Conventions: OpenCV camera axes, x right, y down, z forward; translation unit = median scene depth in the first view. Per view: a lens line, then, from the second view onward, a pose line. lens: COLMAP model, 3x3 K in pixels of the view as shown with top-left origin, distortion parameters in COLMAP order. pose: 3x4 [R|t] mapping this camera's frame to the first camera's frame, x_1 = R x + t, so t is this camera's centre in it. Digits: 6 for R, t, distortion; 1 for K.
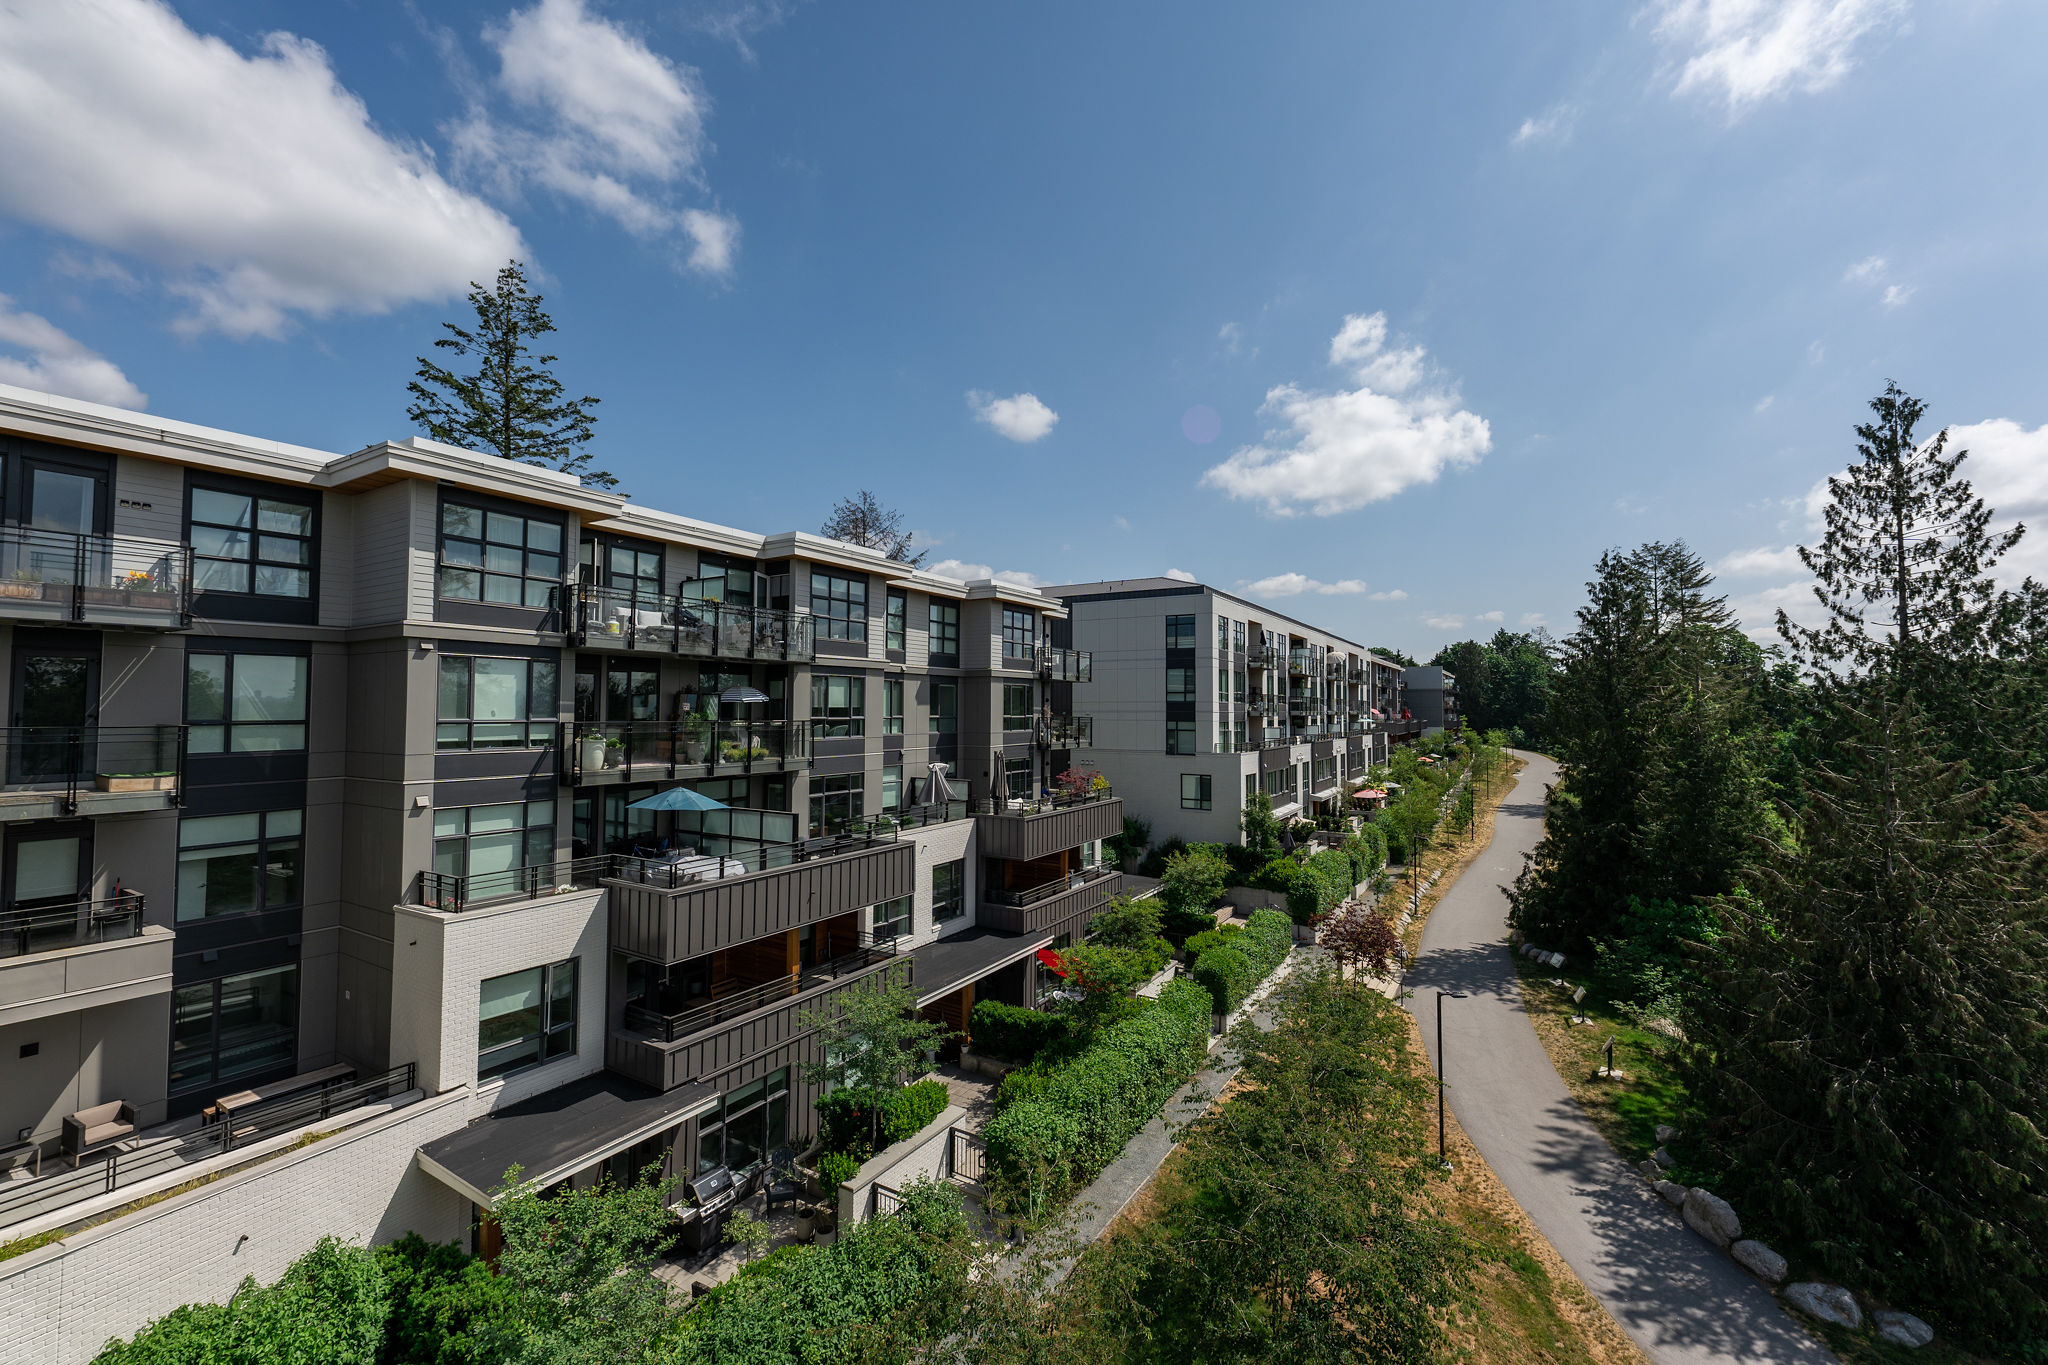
lens RADIAL K [[828.7, 0, 1022.3], [0, 828.7, 680.1], [0, 0, 1]] dist [0.008777, -0.000472]
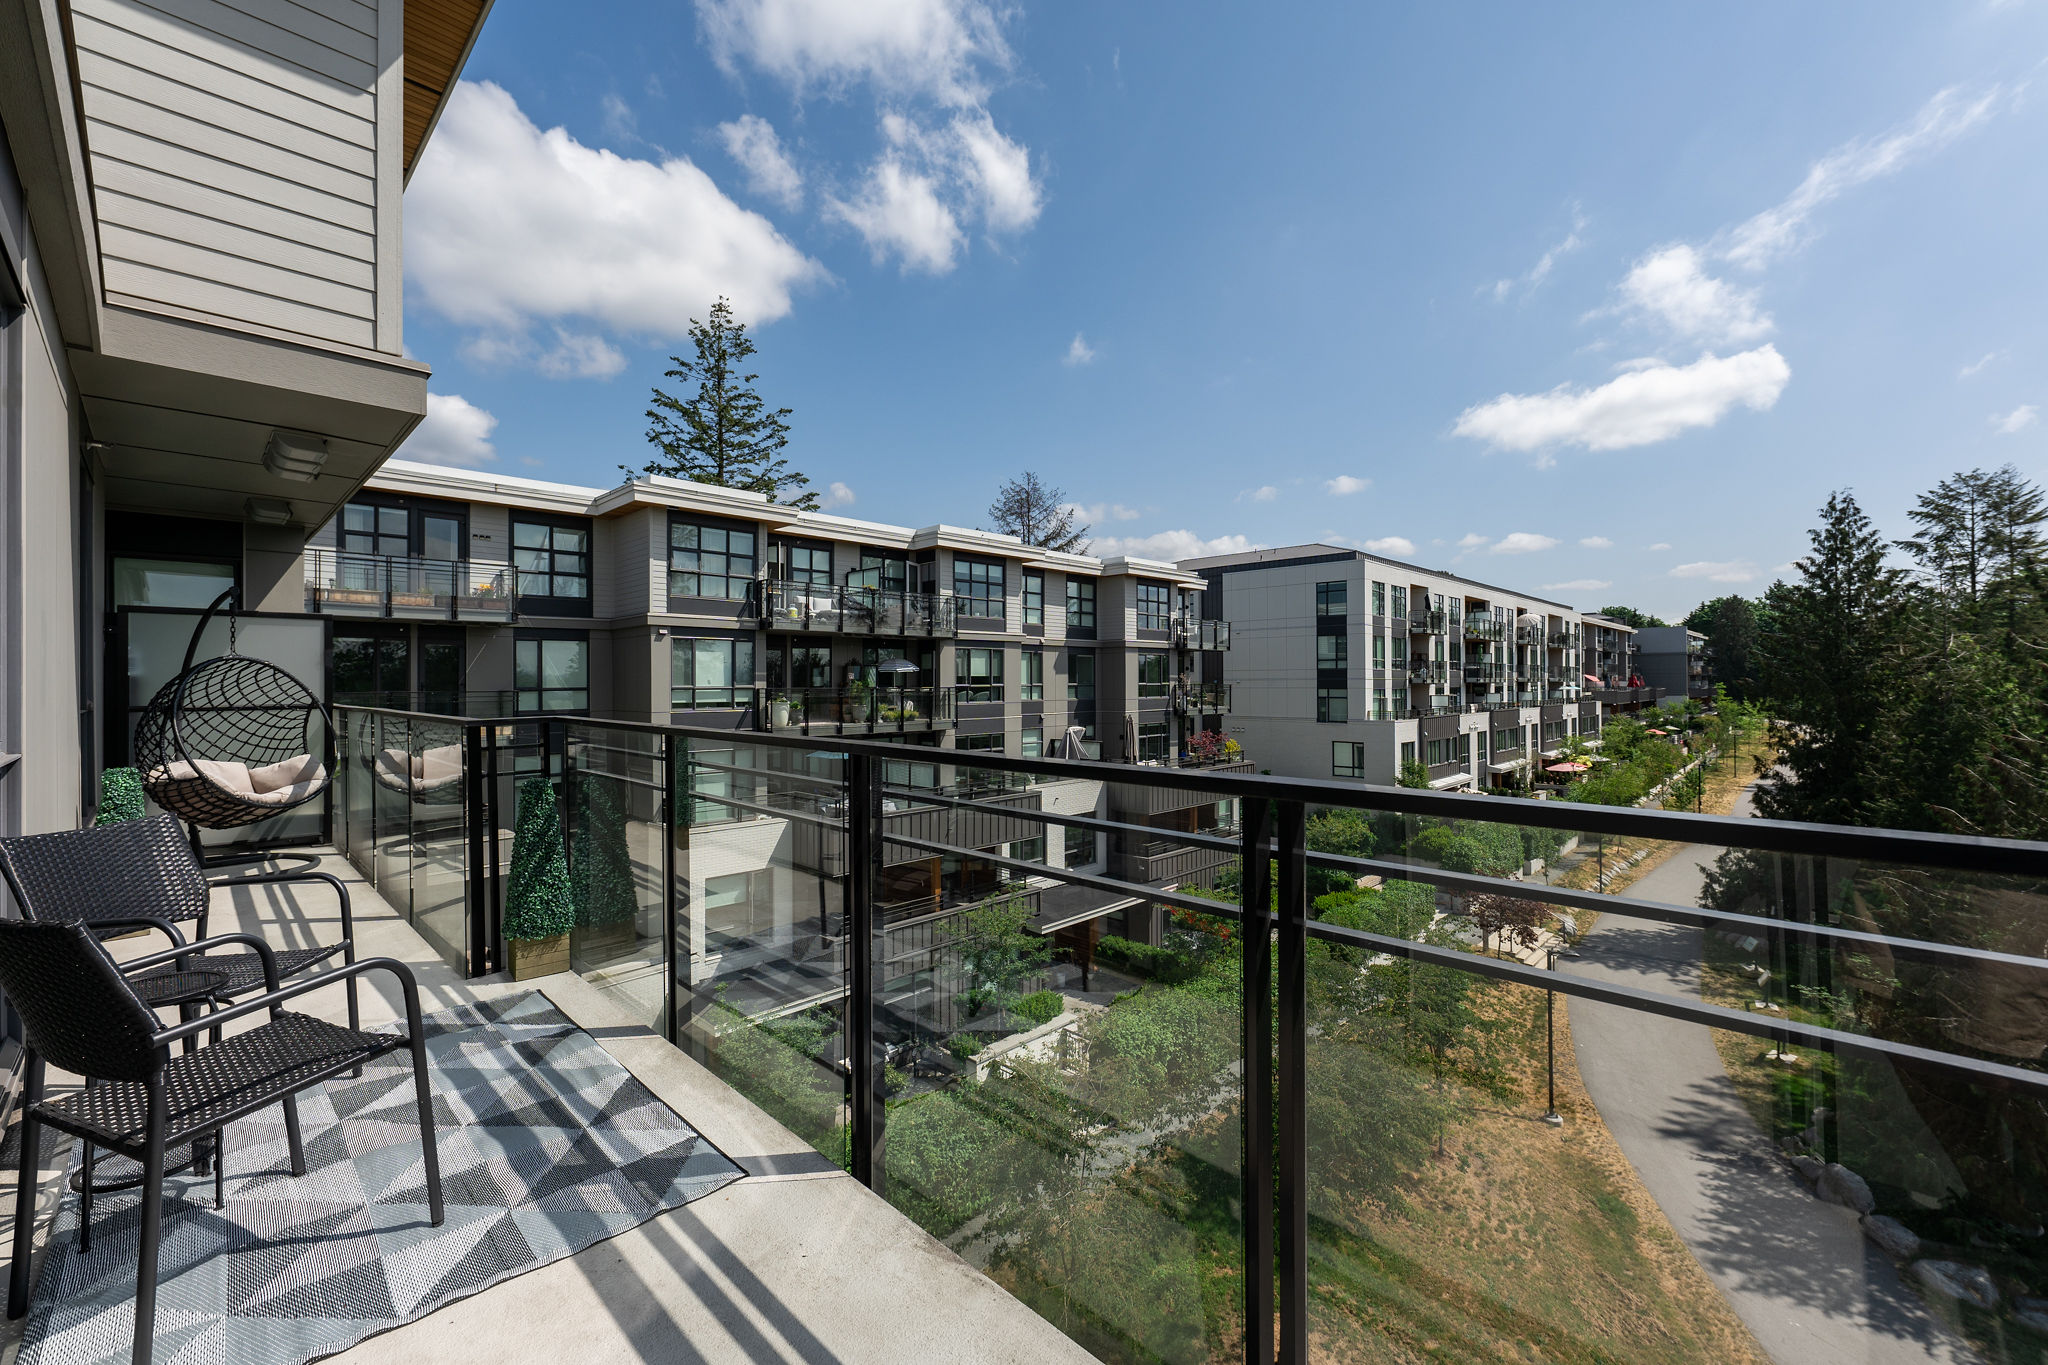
lens RADIAL K [[836.9, 0, 1017.4], [0, 836.9, 676.7], [0, 0, 1]] dist [0.012556, -0.004055]
pose [[0.974430, -0.008984, -0.224511, 0.094444], [0.015677, 0.999484, 0.028046, 0.001974], [0.224143, -0.030848, 0.974068, -0.125363]]
